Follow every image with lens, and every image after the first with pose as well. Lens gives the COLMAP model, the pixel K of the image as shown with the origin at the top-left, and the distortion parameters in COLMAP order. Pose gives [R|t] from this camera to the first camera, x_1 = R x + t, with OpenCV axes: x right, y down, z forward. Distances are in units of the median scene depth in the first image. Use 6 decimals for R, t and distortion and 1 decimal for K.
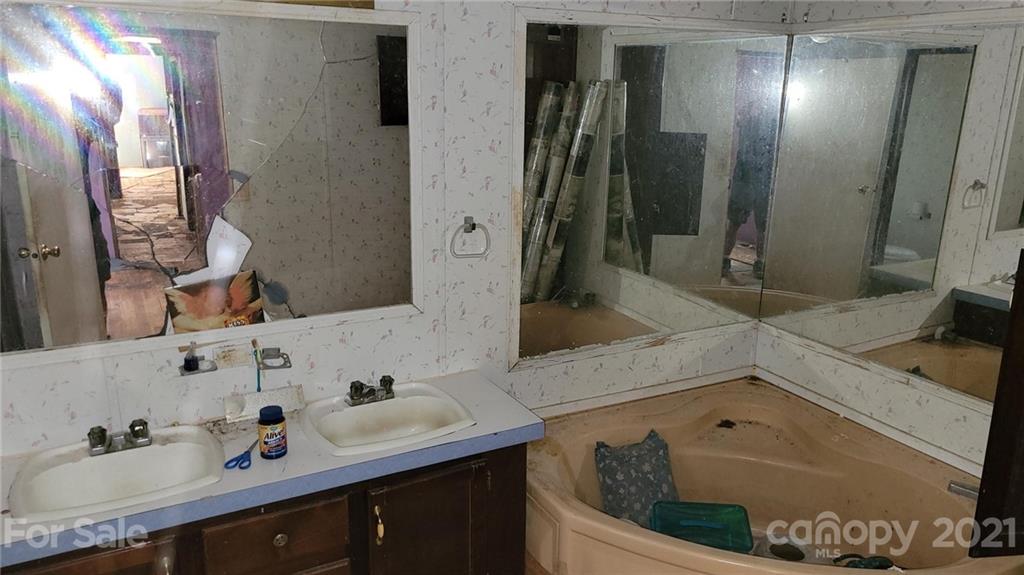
lens RADIAL K [[797.6, 0, 512.0], [0, 797.6, 287.5], [0, 0, 1]] dist [0.047455, -0.008469]
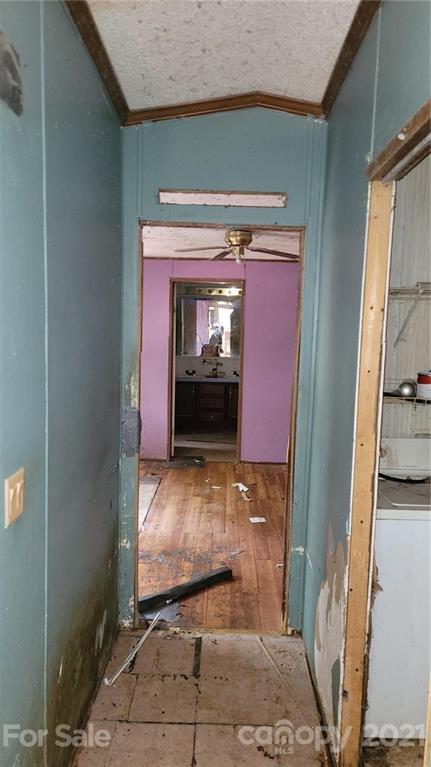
lens RADIAL K [[597.4, 0, 215.5], [0, 597.4, 383.5], [0, 0, 1]] dist [0.047455, -0.008469]
pose [[0.865026, 0.047791, -0.499447, 1.641354], [-0.145217, 0.976694, -0.158053, 0.844154], [0.480253, 0.209248, 0.851805, -2.294363]]
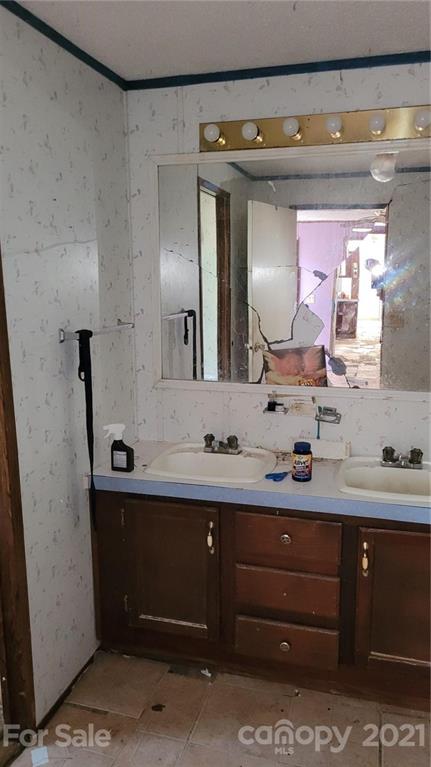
lens RADIAL K [[597.4, 0, 215.5], [0, 597.4, 383.5], [0, 0, 1]] dist [0.047455, -0.008469]
pose [[0.705360, 0.107687, -0.700621, 0.268434], [-0.173291, 0.984599, -0.023127, 0.097242], [0.687340, 0.137724, 0.713159, 0.171122]]
